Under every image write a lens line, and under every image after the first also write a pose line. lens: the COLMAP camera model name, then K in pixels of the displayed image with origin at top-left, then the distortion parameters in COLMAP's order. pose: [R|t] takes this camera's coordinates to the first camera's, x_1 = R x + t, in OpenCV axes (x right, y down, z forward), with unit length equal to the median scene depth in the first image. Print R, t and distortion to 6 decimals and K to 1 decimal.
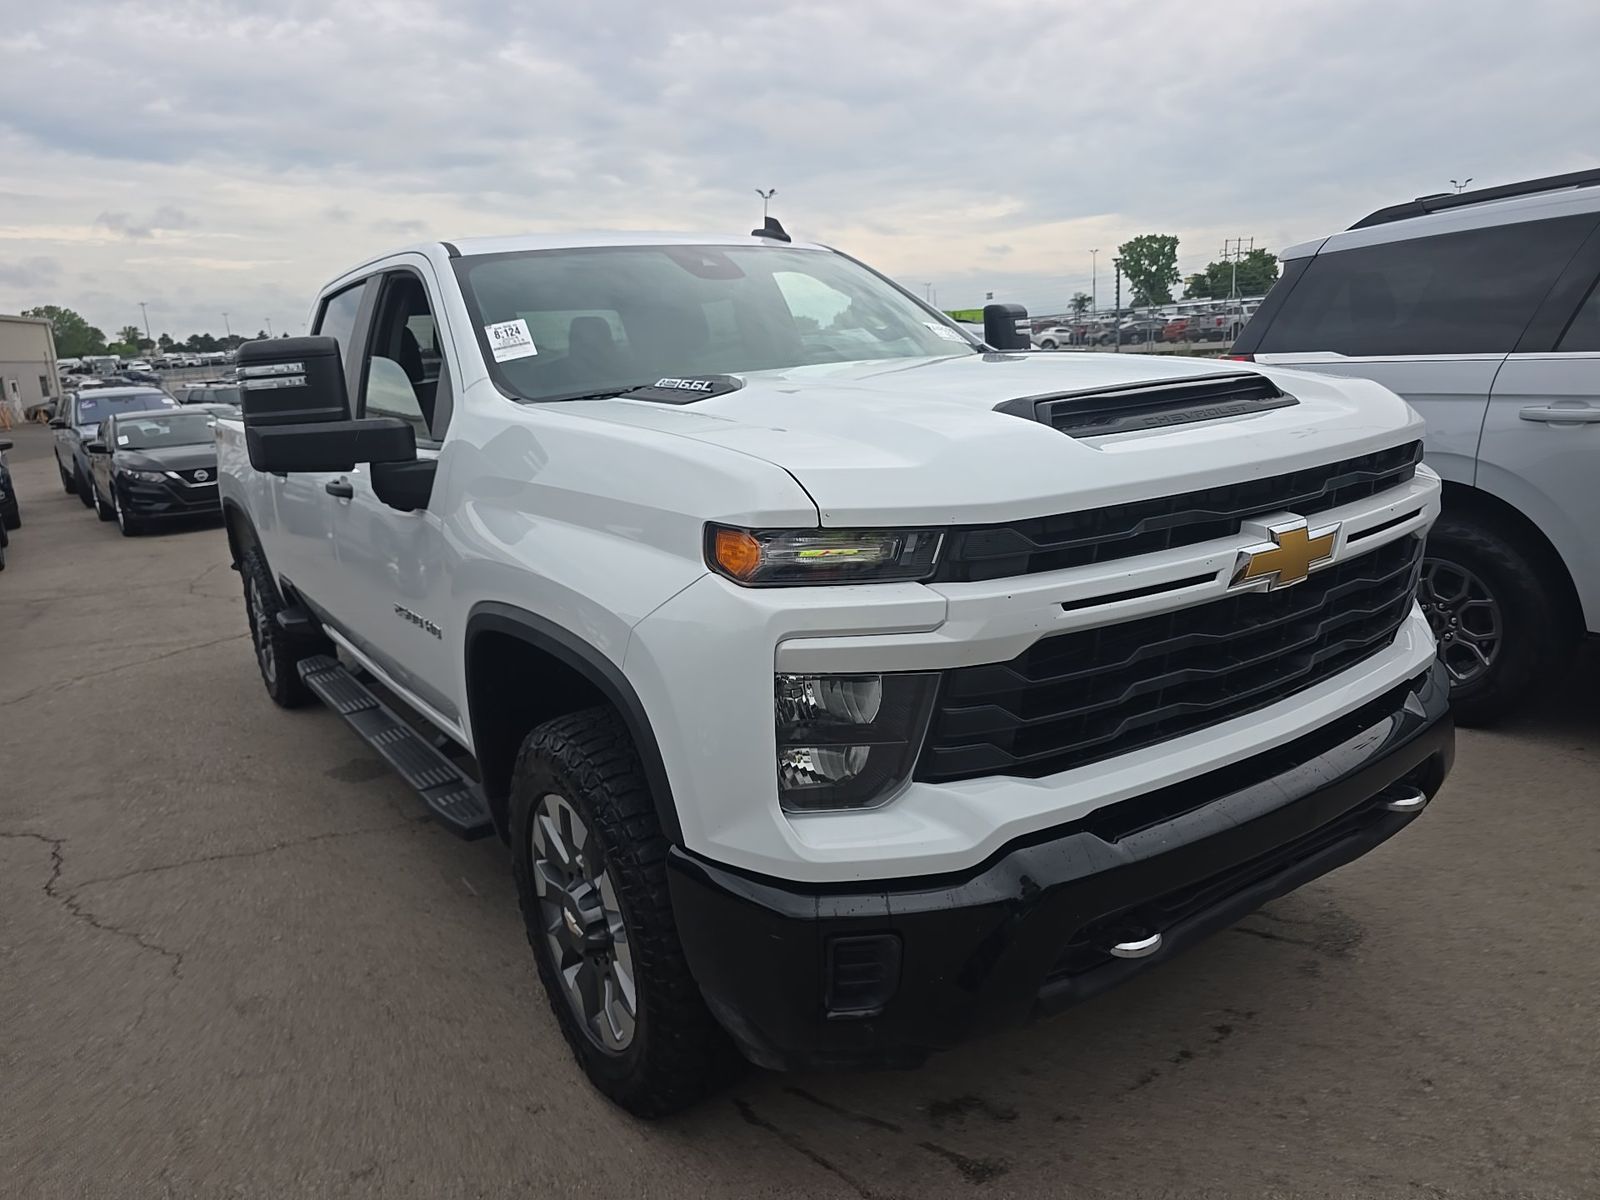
lens RADIAL K [[1084.2, 0, 793.7], [0, 1084.2, 605.5], [0, 0, 1]] dist [0.060287, -0.061535]
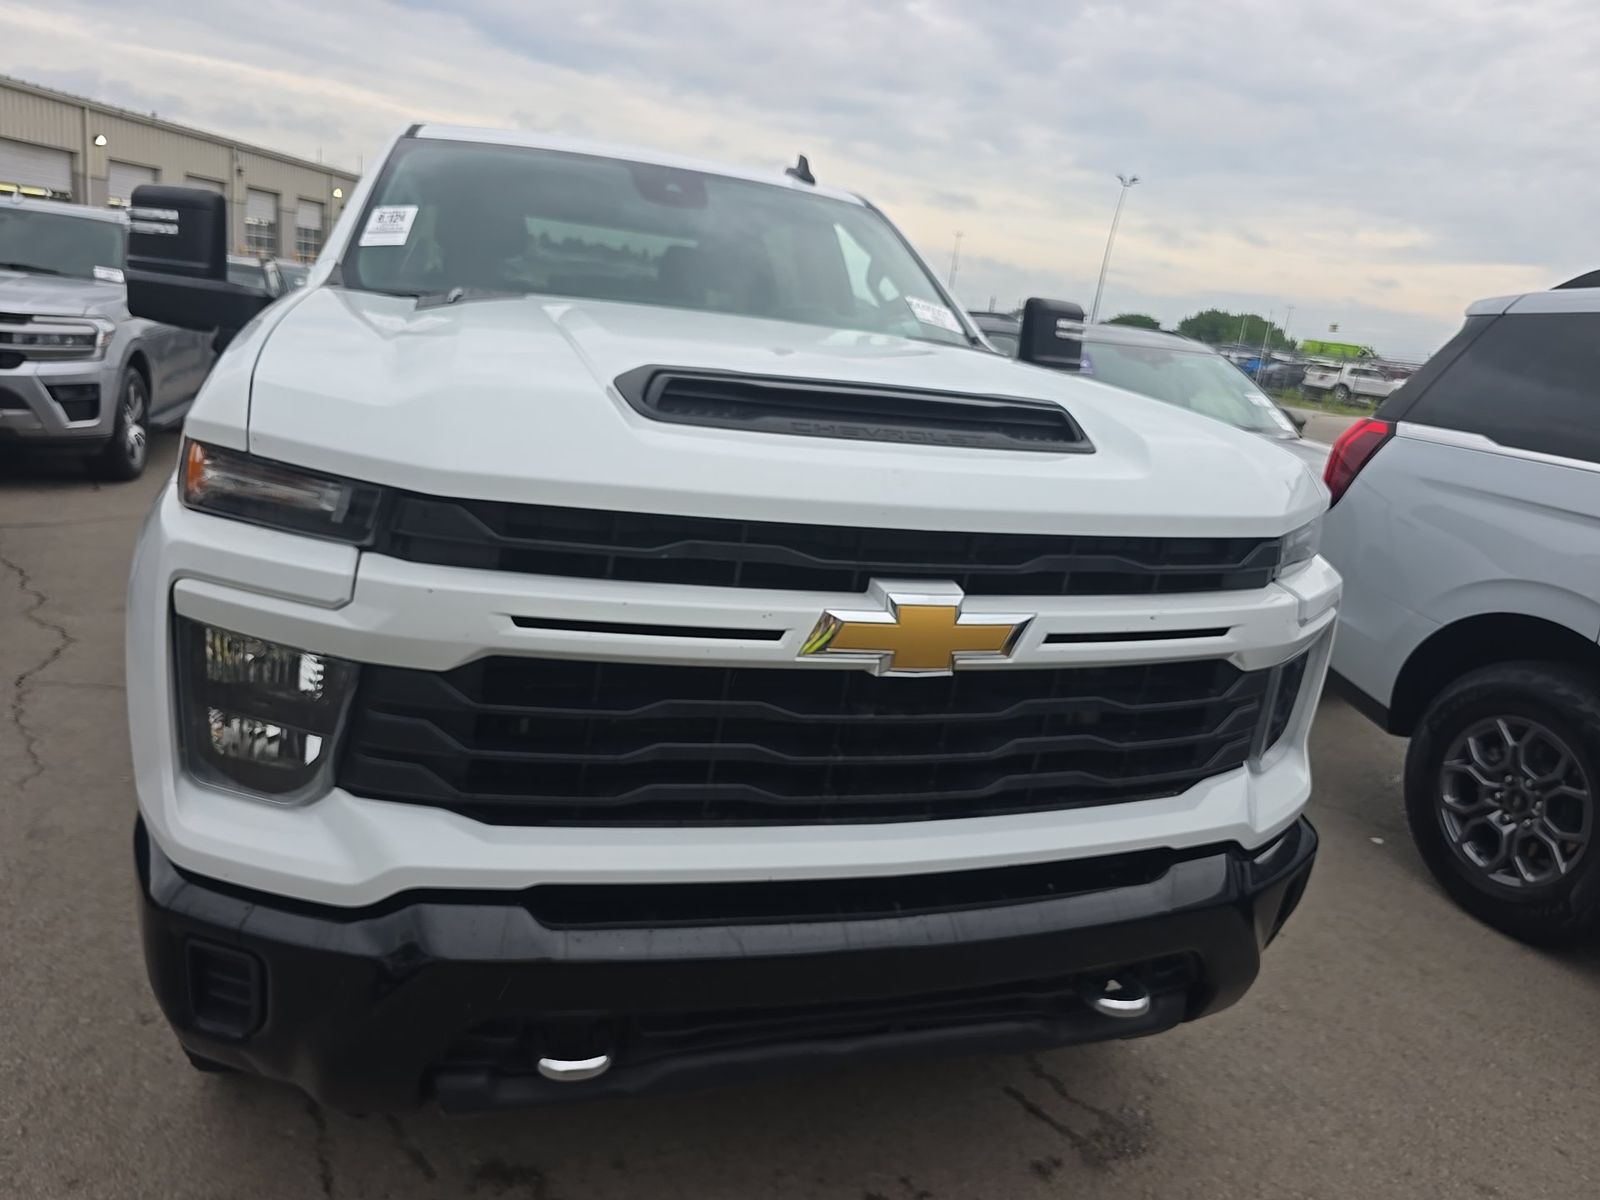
lens RADIAL K [[1095.2, 0, 823.5], [0, 1095.2, 602.3], [0, 0, 1]] dist [0.048095, -0.048799]
pose [[0.943410, 0.238723, -0.230193, 0.421129], [-0.234695, 0.971020, 0.045140, -0.065989], [0.234298, 0.011440, 0.972097, 0.189166]]
